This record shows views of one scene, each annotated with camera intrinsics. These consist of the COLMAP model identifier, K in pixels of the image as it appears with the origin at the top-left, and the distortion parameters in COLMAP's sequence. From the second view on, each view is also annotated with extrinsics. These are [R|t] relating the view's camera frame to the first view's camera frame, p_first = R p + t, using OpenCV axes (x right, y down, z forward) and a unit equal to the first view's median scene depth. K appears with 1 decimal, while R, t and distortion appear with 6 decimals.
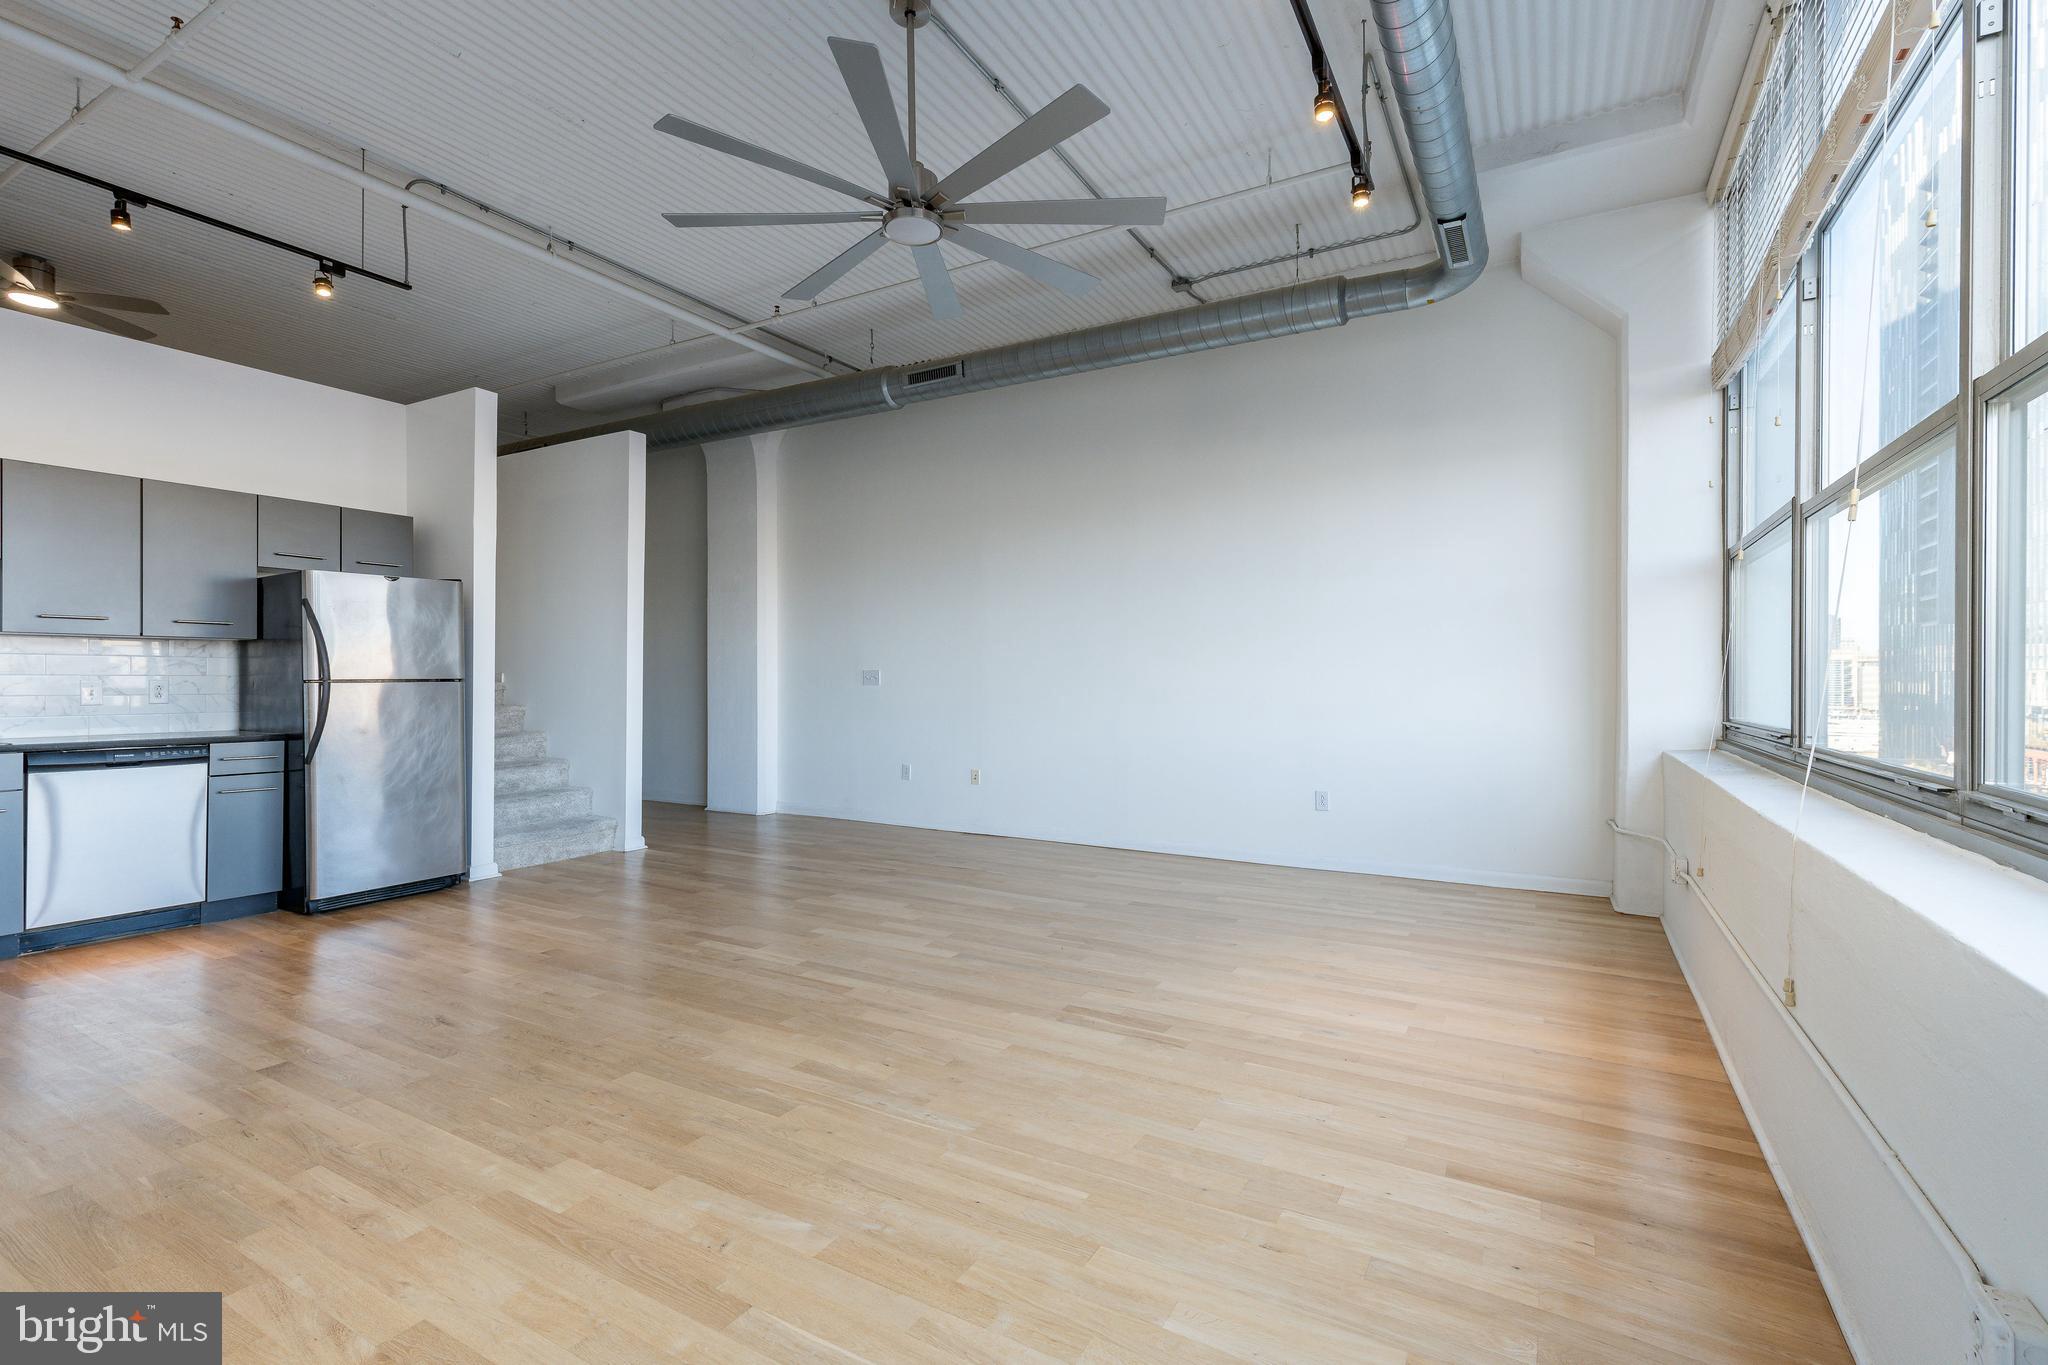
lens RADIAL K [[911.2, 0, 1032.2], [0, 911.2, 667.1], [0, 0, 1]] dist [0.001992, 0.000489]
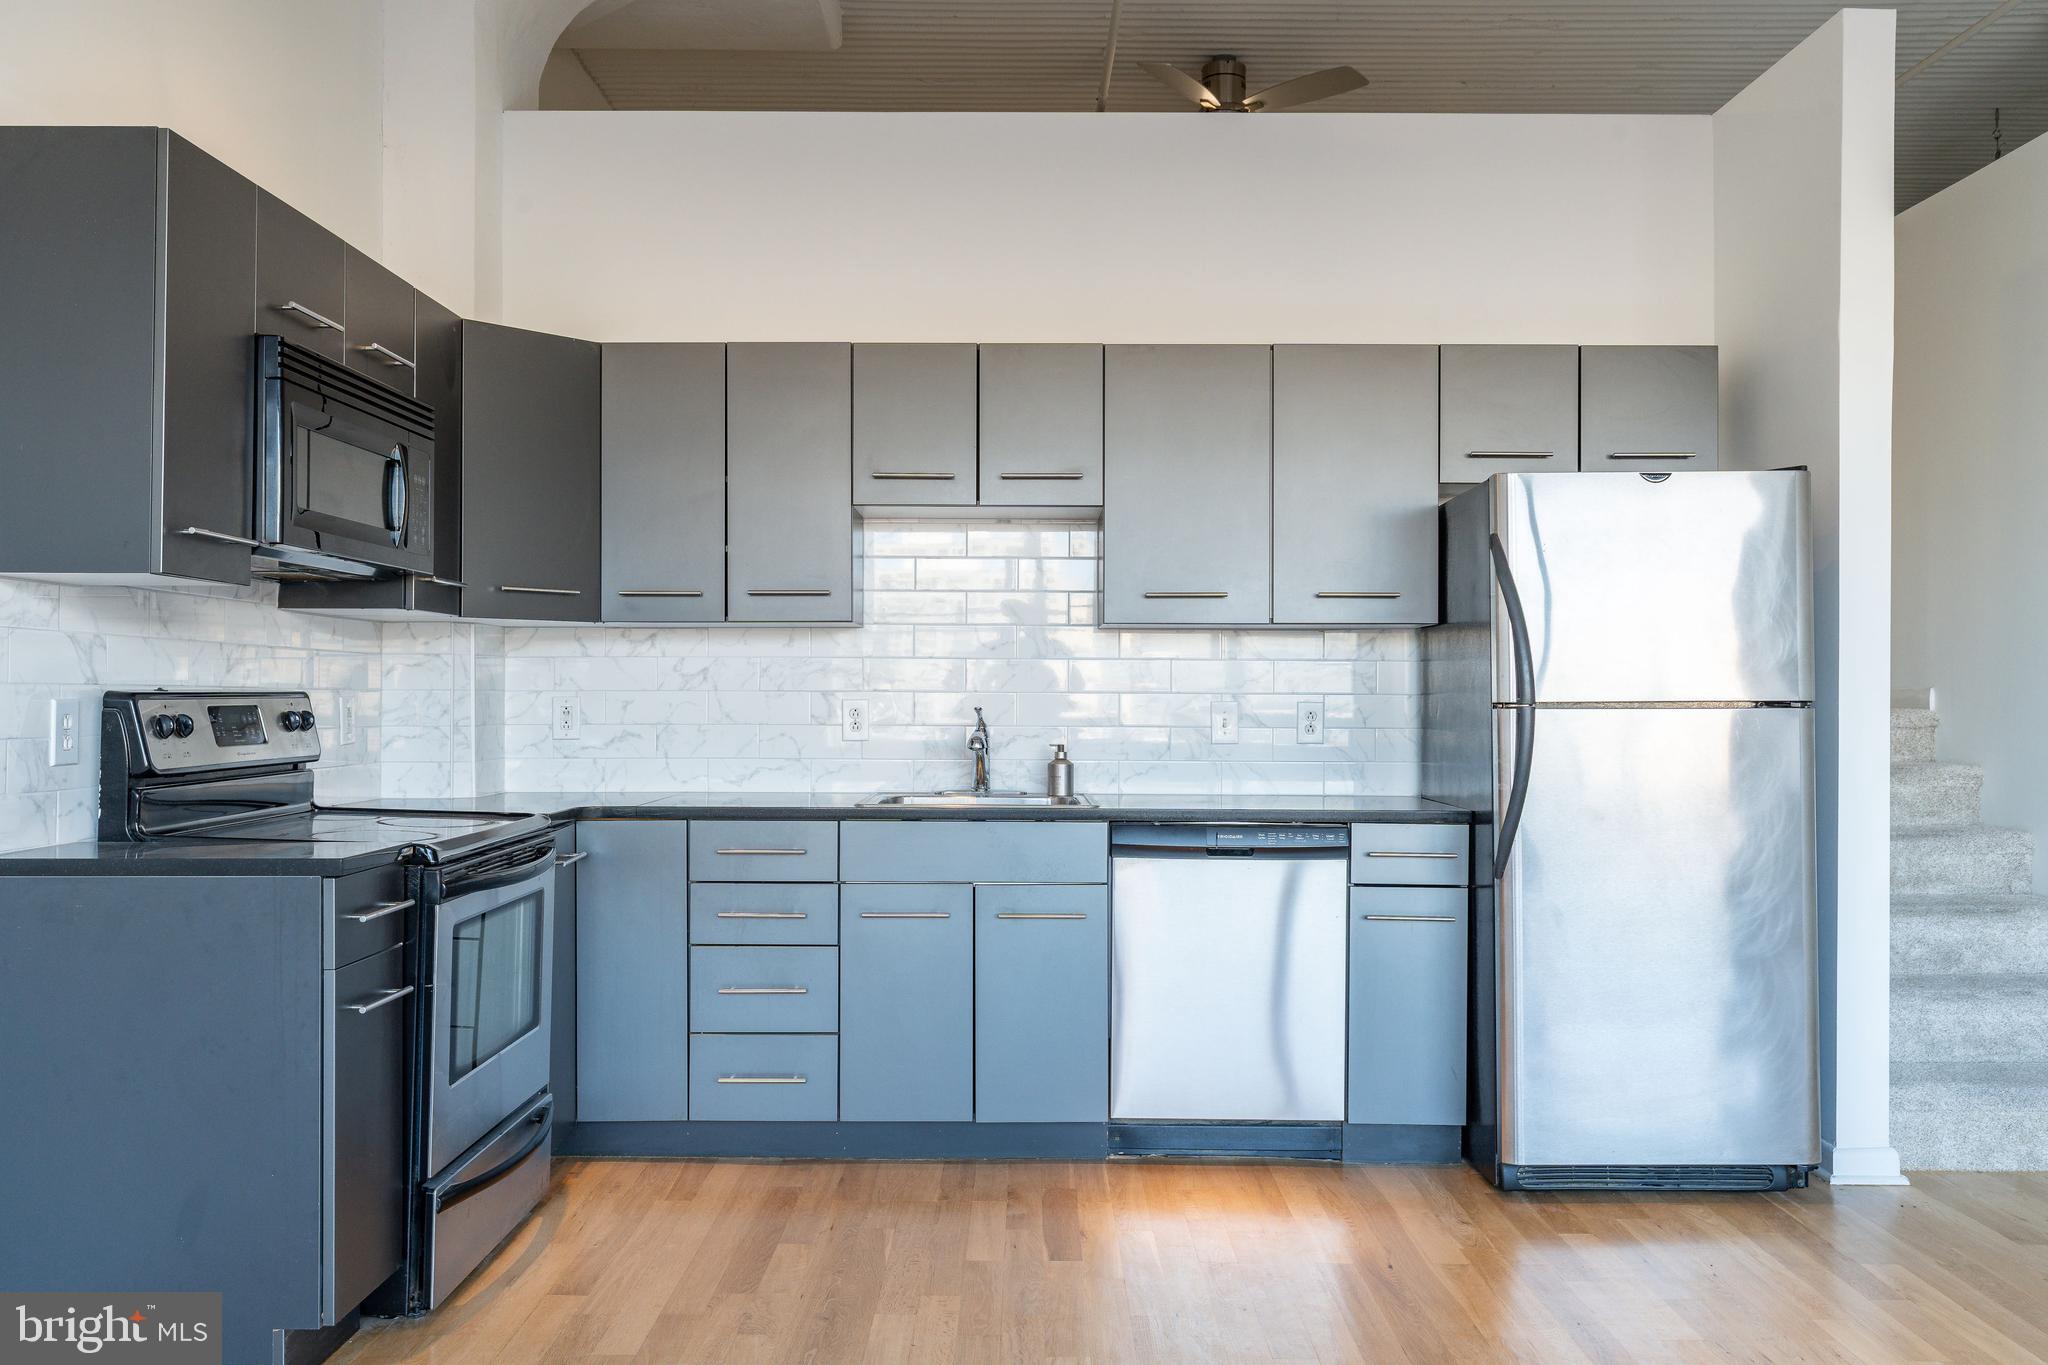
lens RADIAL K [[1661.0, 0, 1024.0], [0, 1661.0, 682.5], [0, 0, 1]] dist [0.007451, 0.002811]
pose [[0.494073, -0.006151, -0.869399, -0.149306], [0.006744, 0.999972, -0.003243, 0.004397], [0.869394, -0.004261, 0.494101, 0.337179]]
